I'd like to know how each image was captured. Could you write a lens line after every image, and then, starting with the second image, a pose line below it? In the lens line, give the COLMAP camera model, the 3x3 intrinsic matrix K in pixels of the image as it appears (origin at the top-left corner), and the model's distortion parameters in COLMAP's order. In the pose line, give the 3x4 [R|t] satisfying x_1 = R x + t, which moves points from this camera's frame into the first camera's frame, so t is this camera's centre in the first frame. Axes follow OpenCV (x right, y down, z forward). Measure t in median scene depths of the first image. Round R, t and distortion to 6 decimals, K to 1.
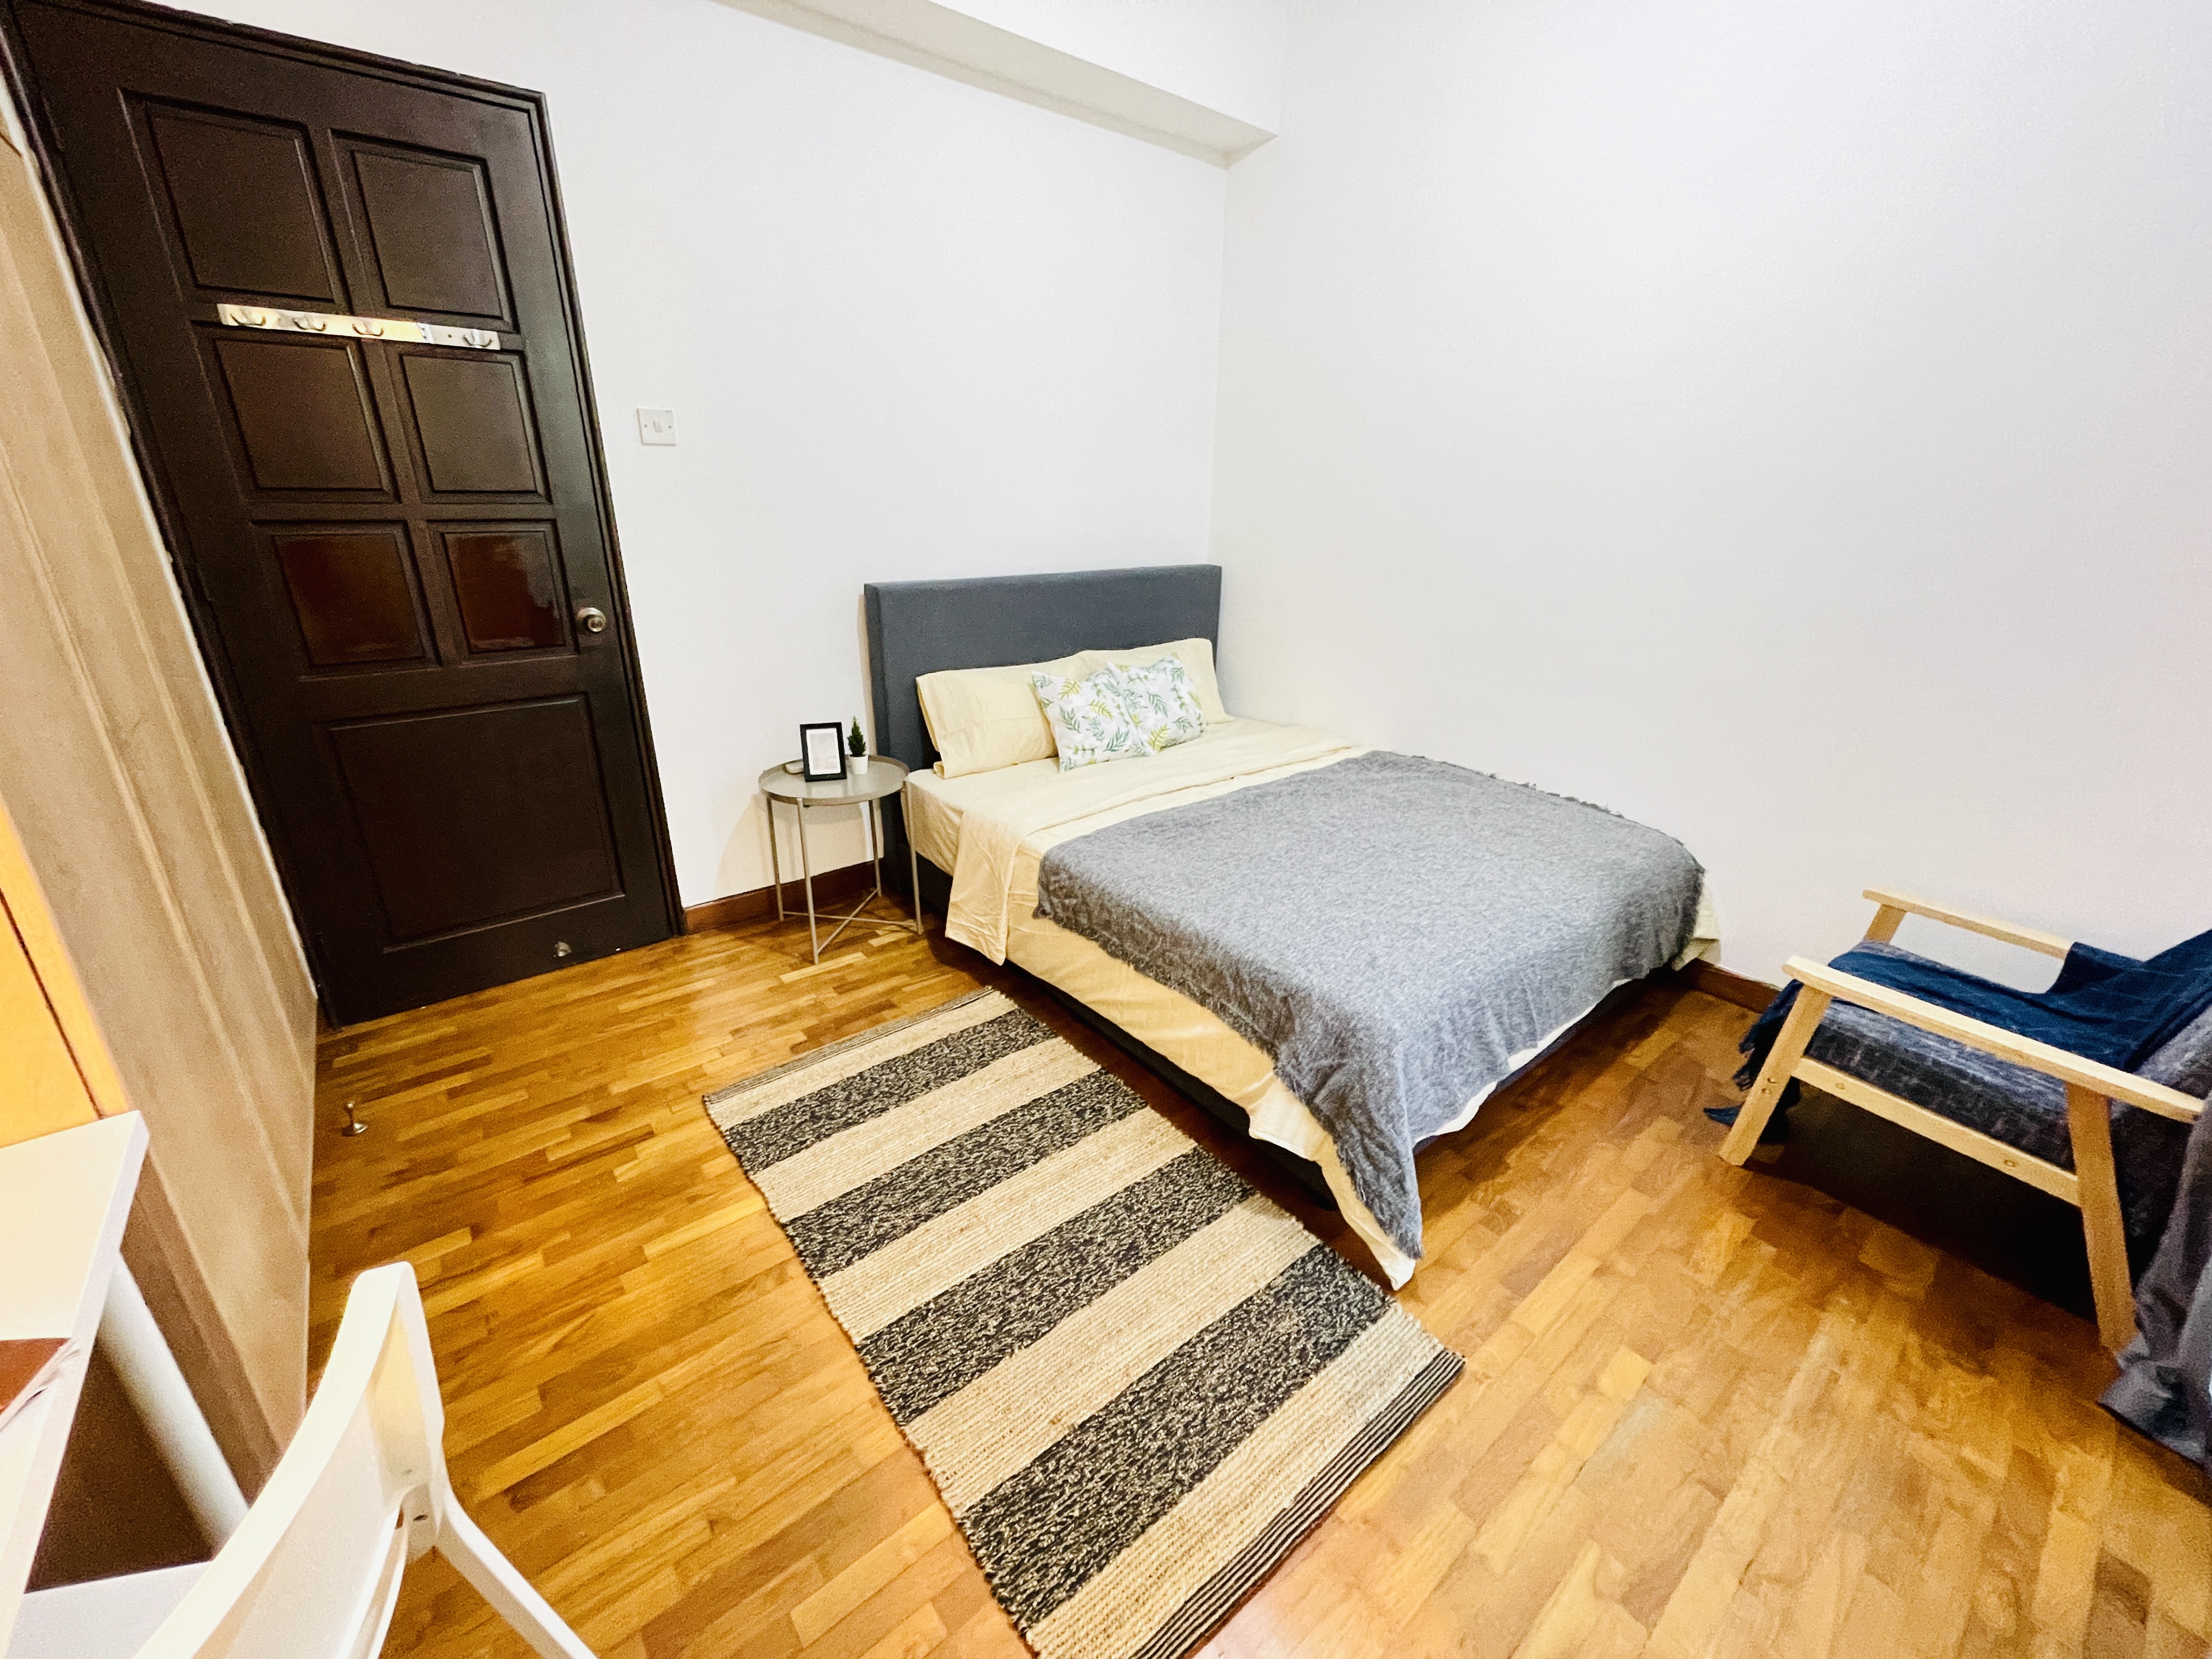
lens RADIAL K [[891.8, 0, 1106.9], [0, 891.8, 821.1], [0, 0, 1]] dist [-0.002738, -0.000169]
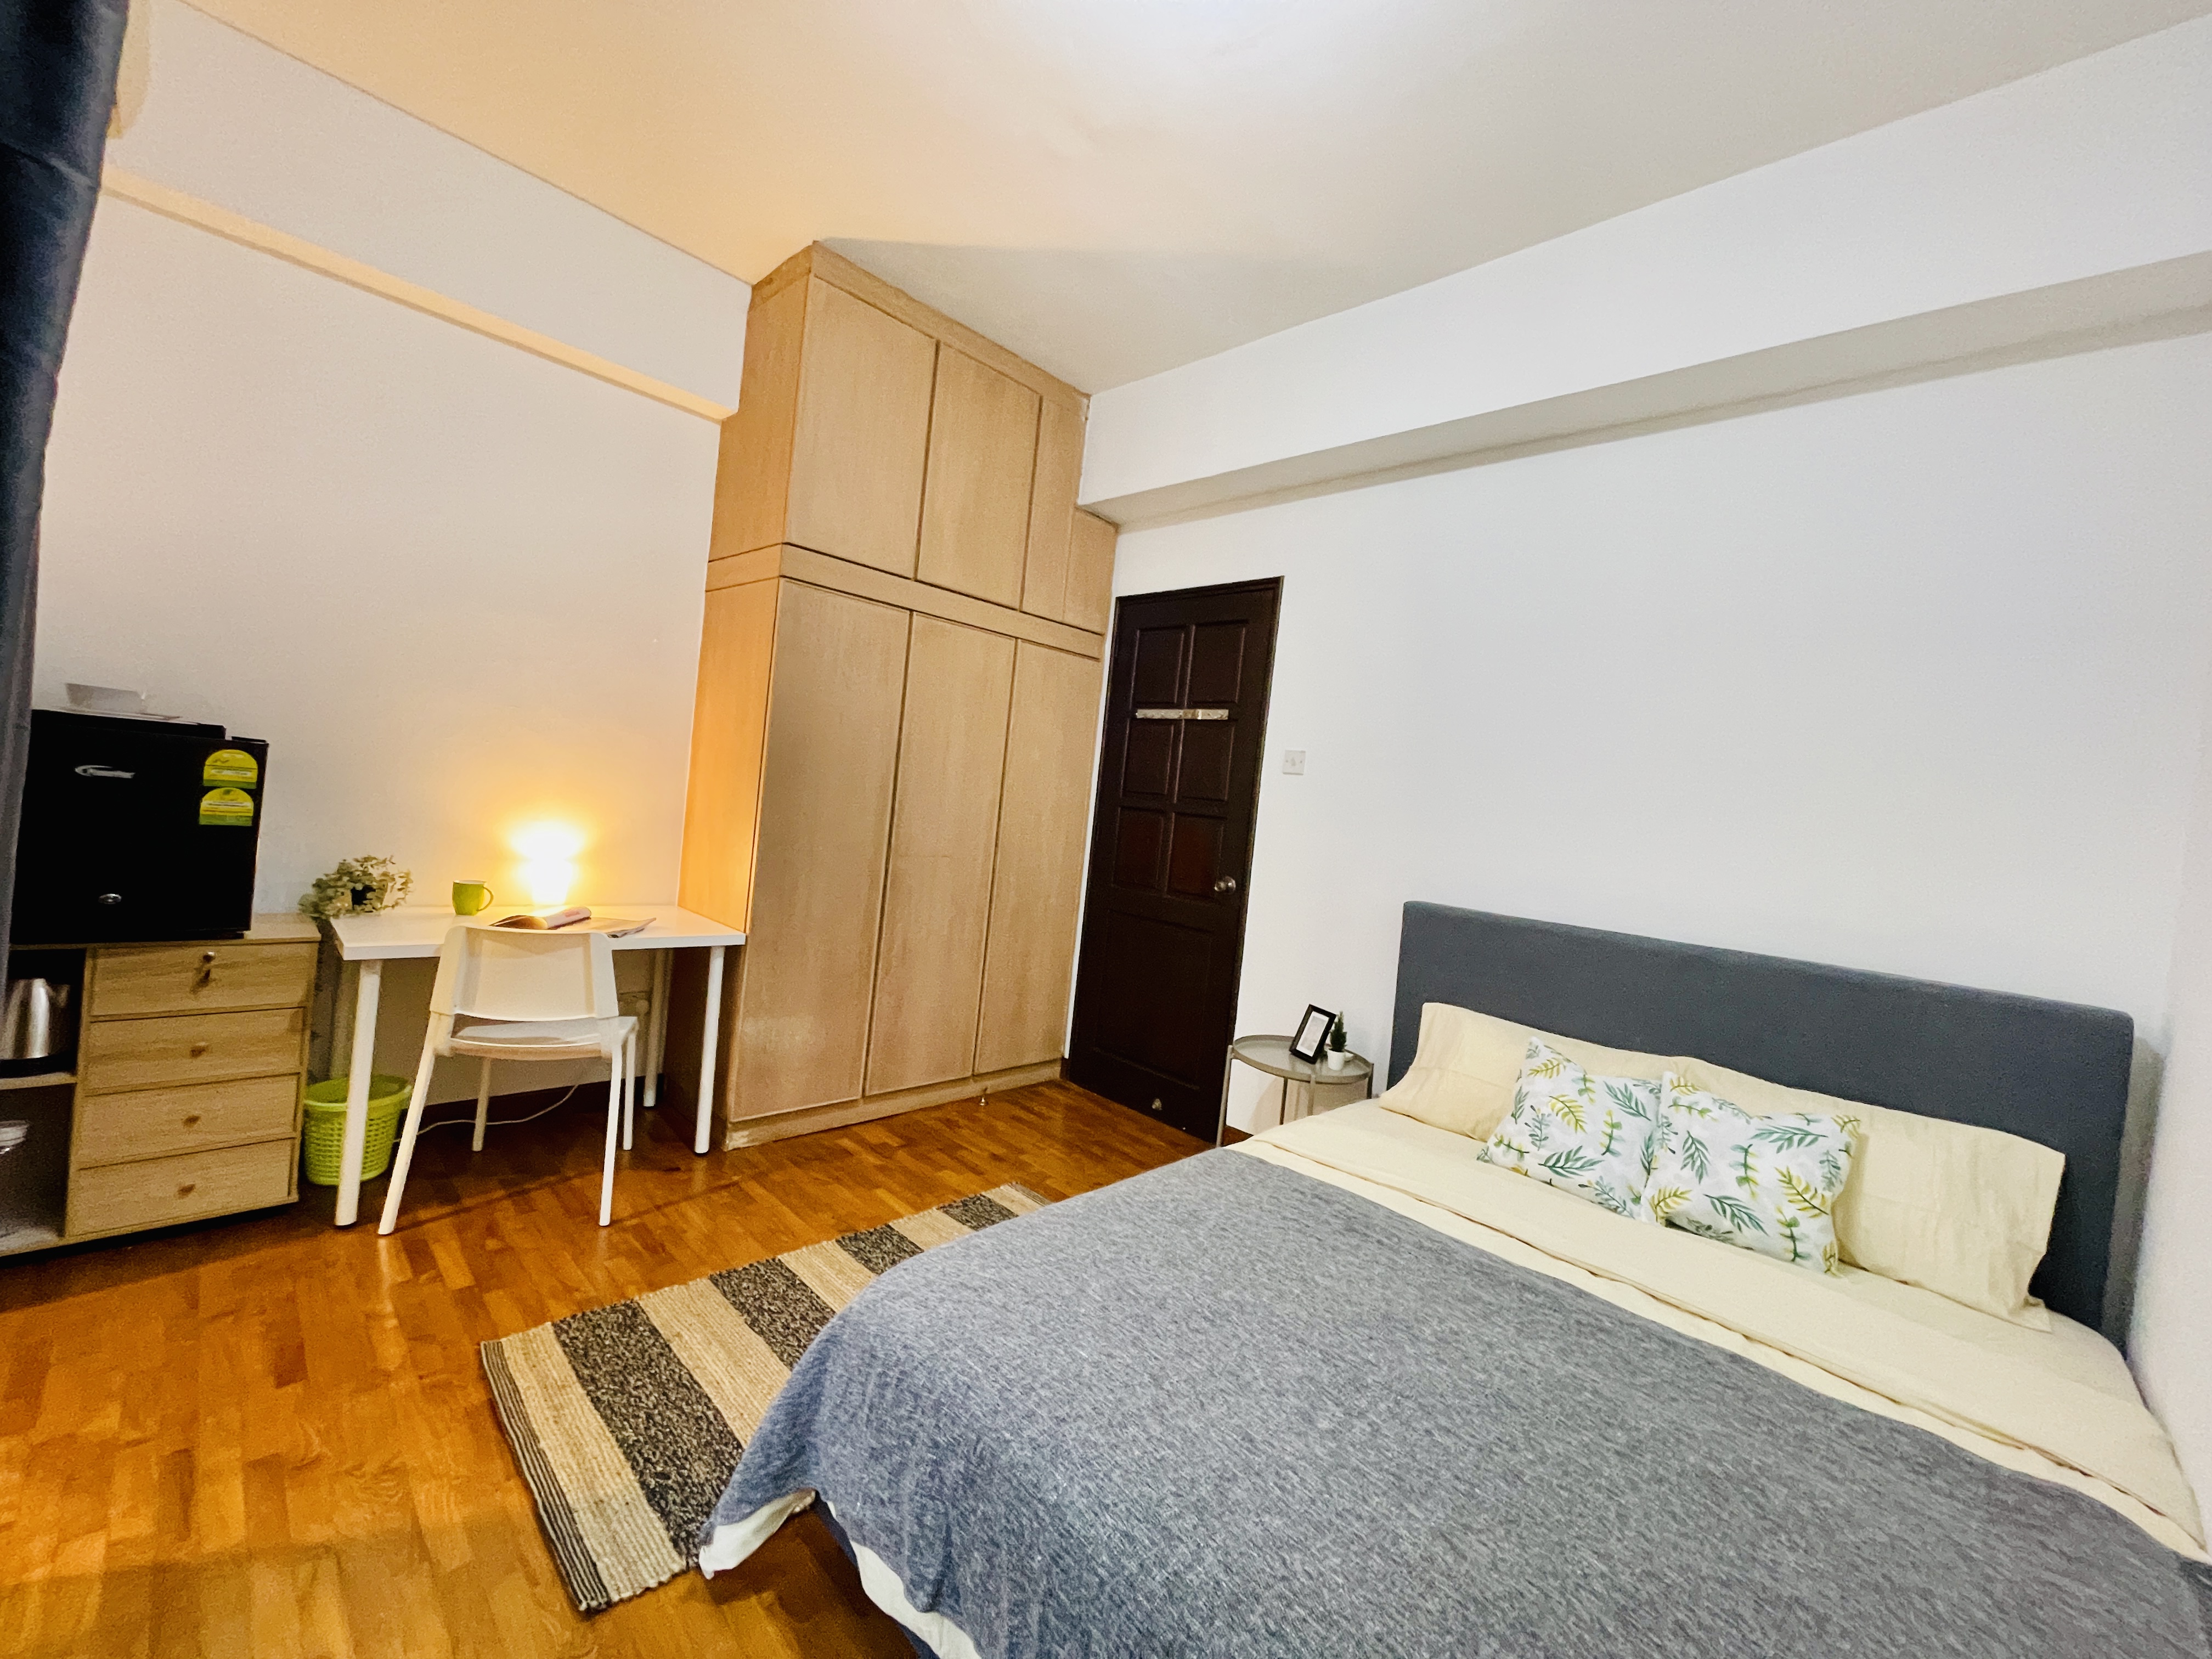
lens RADIAL K [[891.8, 0, 1106.9], [0, 891.8, 821.1], [0, 0, 1]] dist [-0.002738, -0.000169]
pose [[0.116756, 0.017467, -0.993007, 0.970583], [-0.442639, 0.895966, -0.036285, -0.215640], [0.889066, 0.443780, 0.112341, 0.740440]]
